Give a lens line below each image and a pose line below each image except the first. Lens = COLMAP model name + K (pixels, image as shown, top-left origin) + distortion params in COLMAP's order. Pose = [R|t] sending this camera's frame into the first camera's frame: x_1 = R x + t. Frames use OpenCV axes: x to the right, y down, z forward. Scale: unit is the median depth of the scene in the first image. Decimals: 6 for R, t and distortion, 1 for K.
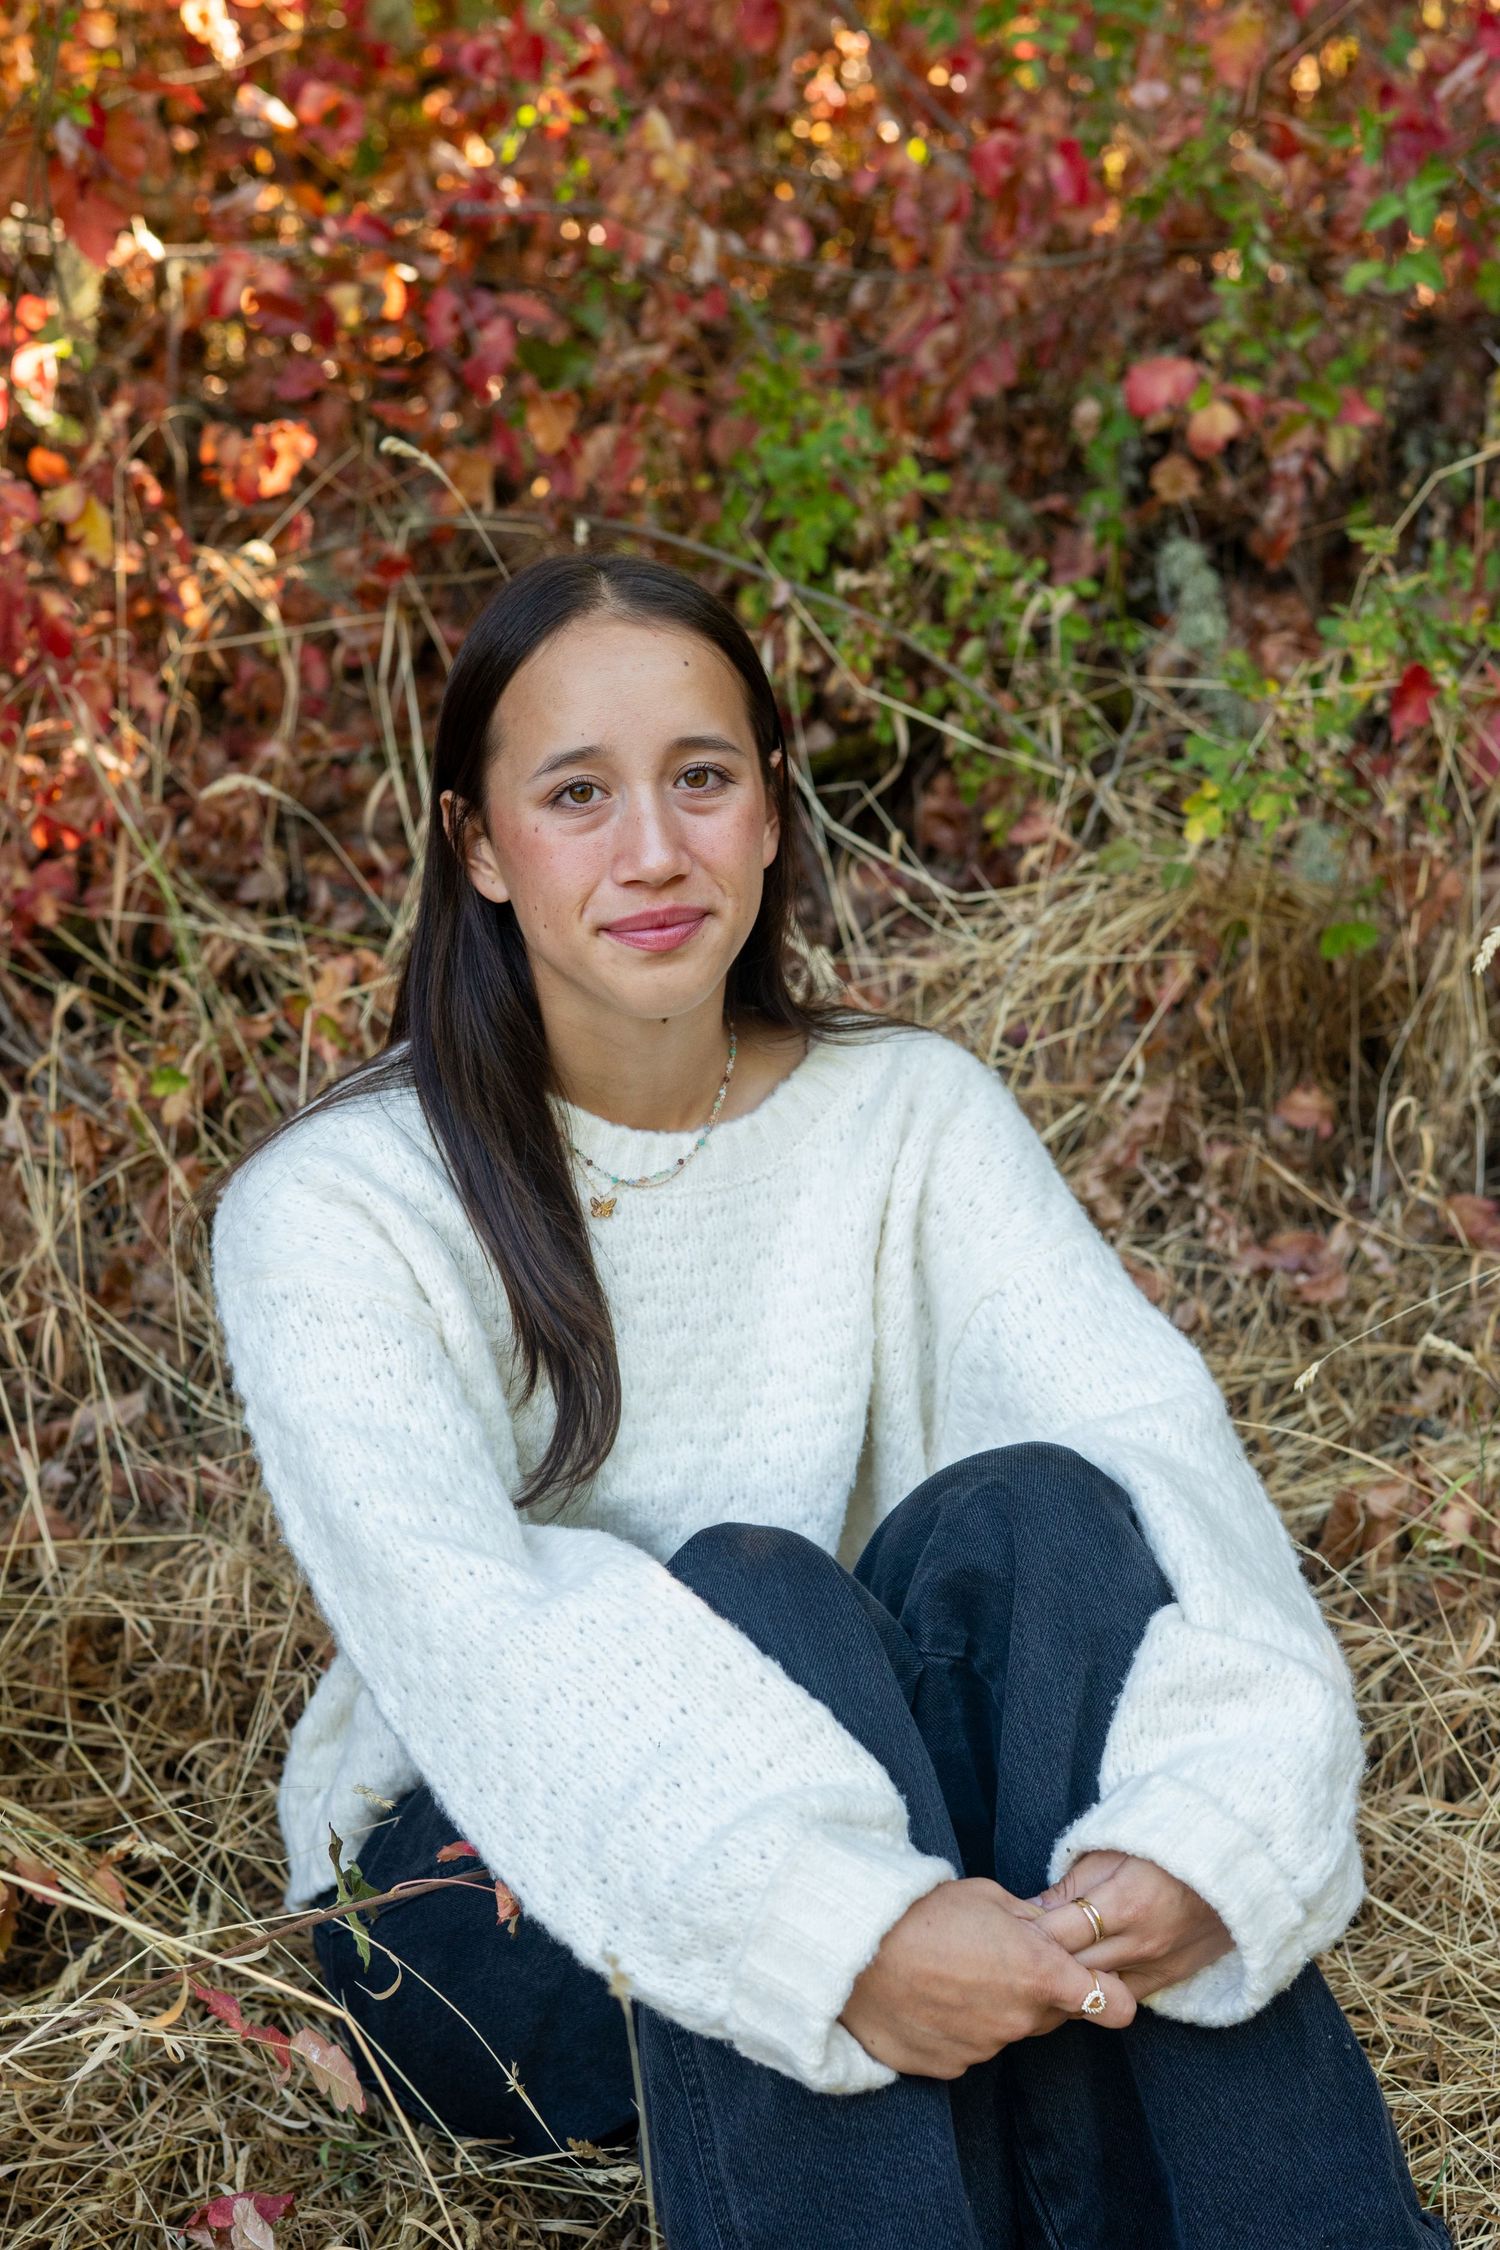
lens RADIAL K [[3276.7, 0, 750.0], [0, 3276.7, 1125.0], [0, 0, 1]] dist [-0.009255, -0.015734]
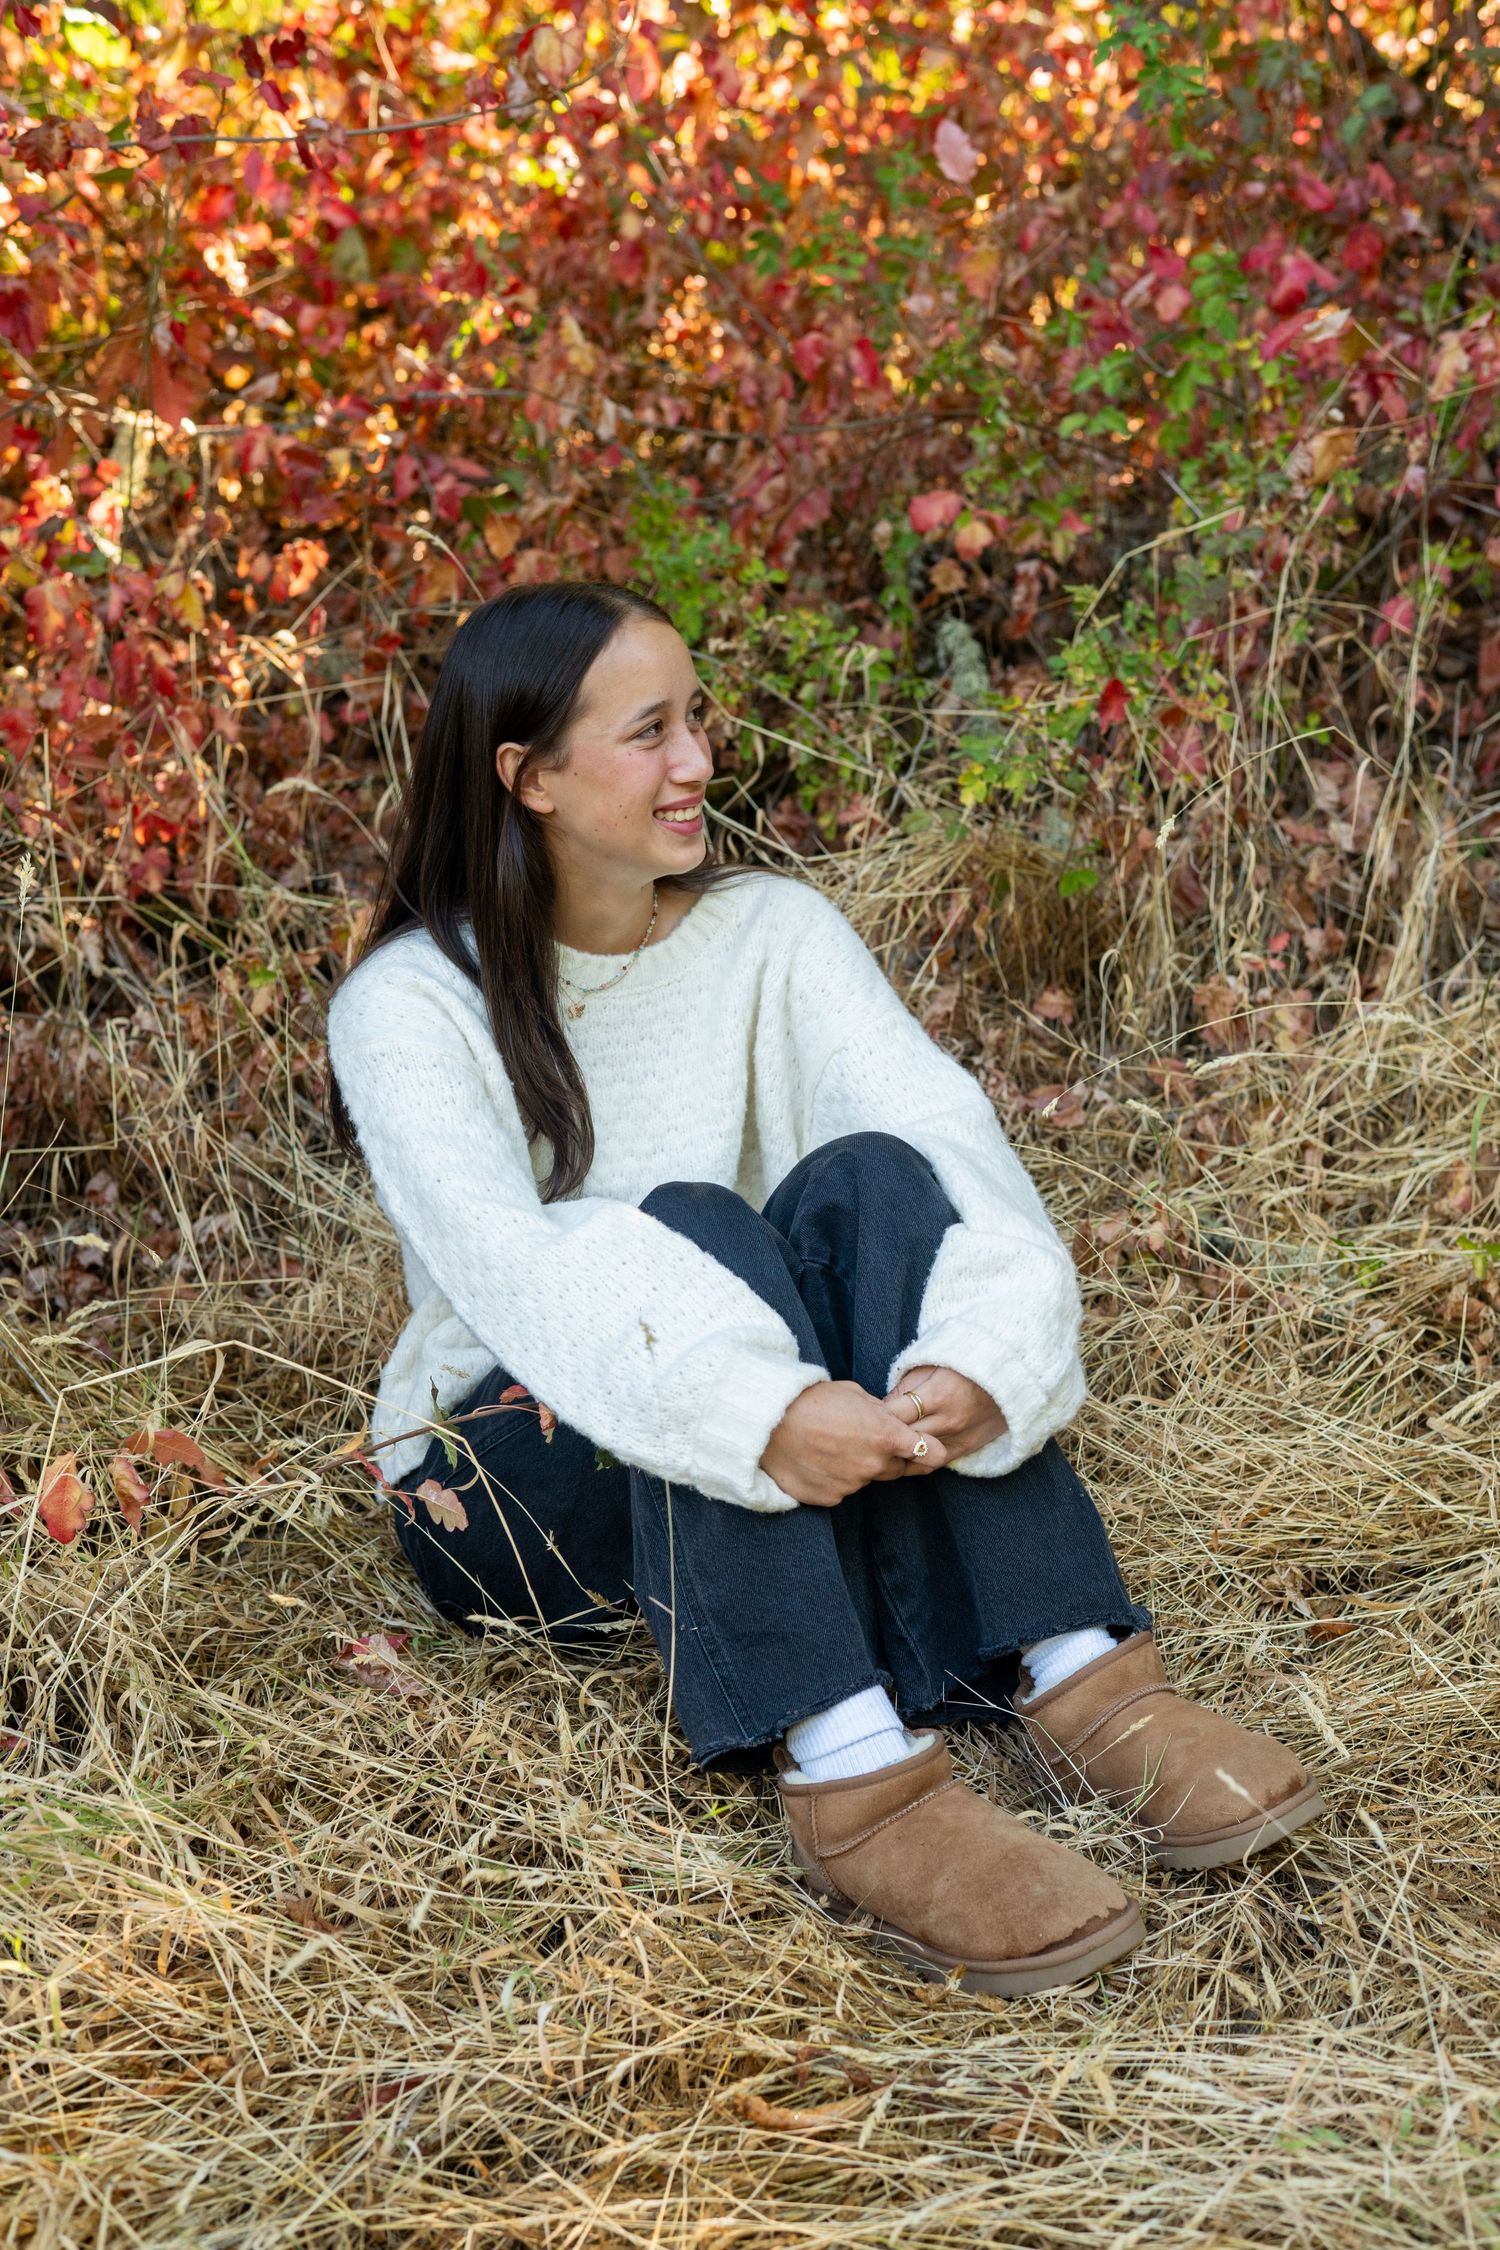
lens RADIAL K [[3031.1, 0, 847.2], [0, 3031.1, 1128.1], [0, 0, 1]] dist [-0.013144, -0.017124]
pose [[0.996114, -0.031298, 0.082325, -0.029234], [0.035757, 0.997940, -0.053259, 0.116745], [-0.080488, 0.055996, 0.995181, -0.297905]]
